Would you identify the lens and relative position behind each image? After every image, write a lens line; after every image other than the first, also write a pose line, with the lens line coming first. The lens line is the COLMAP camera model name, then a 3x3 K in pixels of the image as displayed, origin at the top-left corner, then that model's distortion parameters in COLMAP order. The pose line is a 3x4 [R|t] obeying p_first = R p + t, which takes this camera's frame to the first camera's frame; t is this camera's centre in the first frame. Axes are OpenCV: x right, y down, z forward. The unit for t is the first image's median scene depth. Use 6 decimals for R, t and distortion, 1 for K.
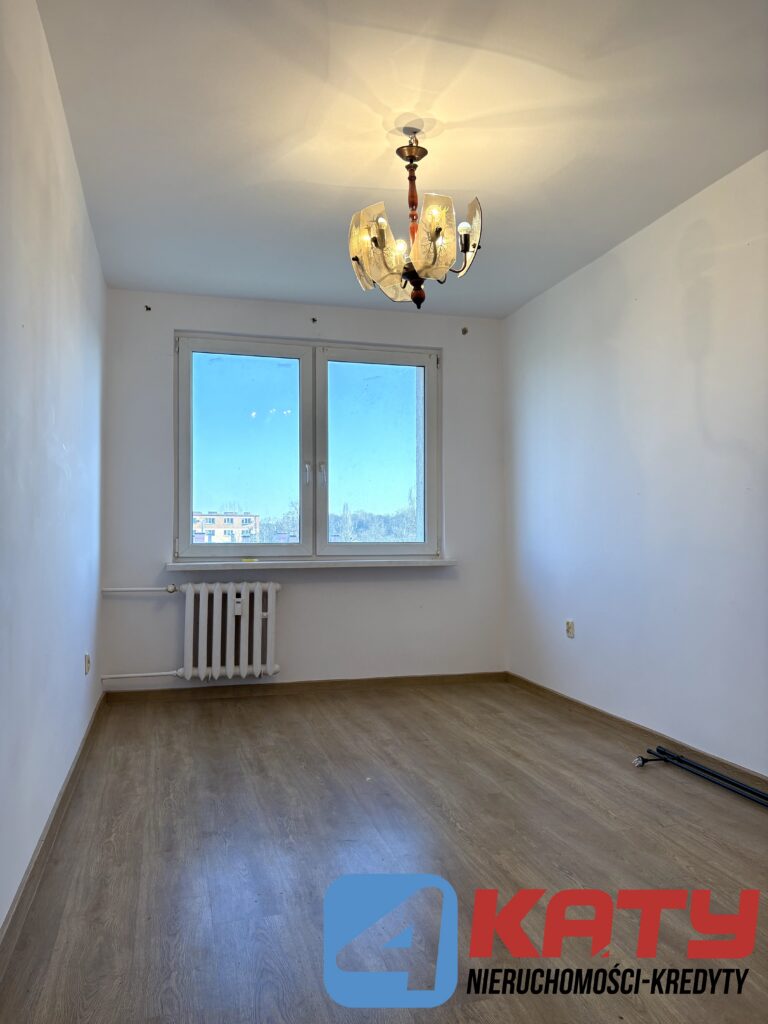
lens RADIAL K [[777.4, 0, 385.1], [0, 777.4, 513.9], [0, 0, 1]] dist [-0.004815, -0.010064]
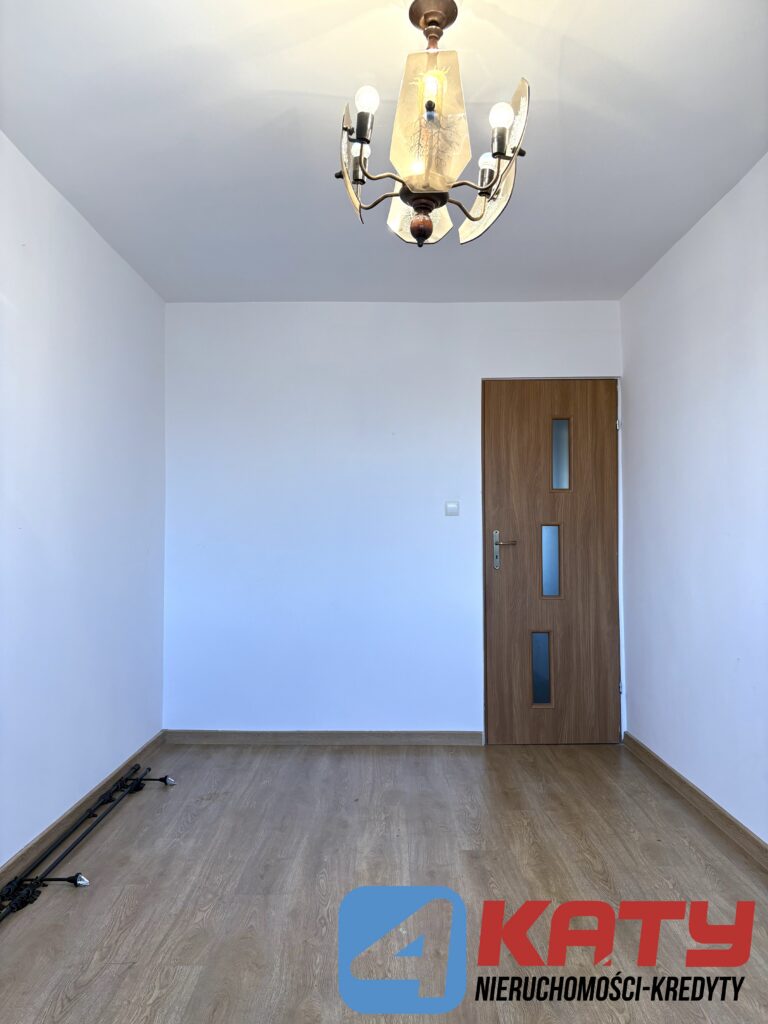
lens RADIAL K [[777.4, 0, 379.2], [0, 777.4, 520.9], [0, 0, 1]] dist [-0.004815, -0.010064]
pose [[-0.968512, 0.008857, 0.248808, -0.086390], [-0.008490, 0.997611, -0.068560, 0.007508], [-0.248820, -0.068514, -0.966123, 1.812770]]
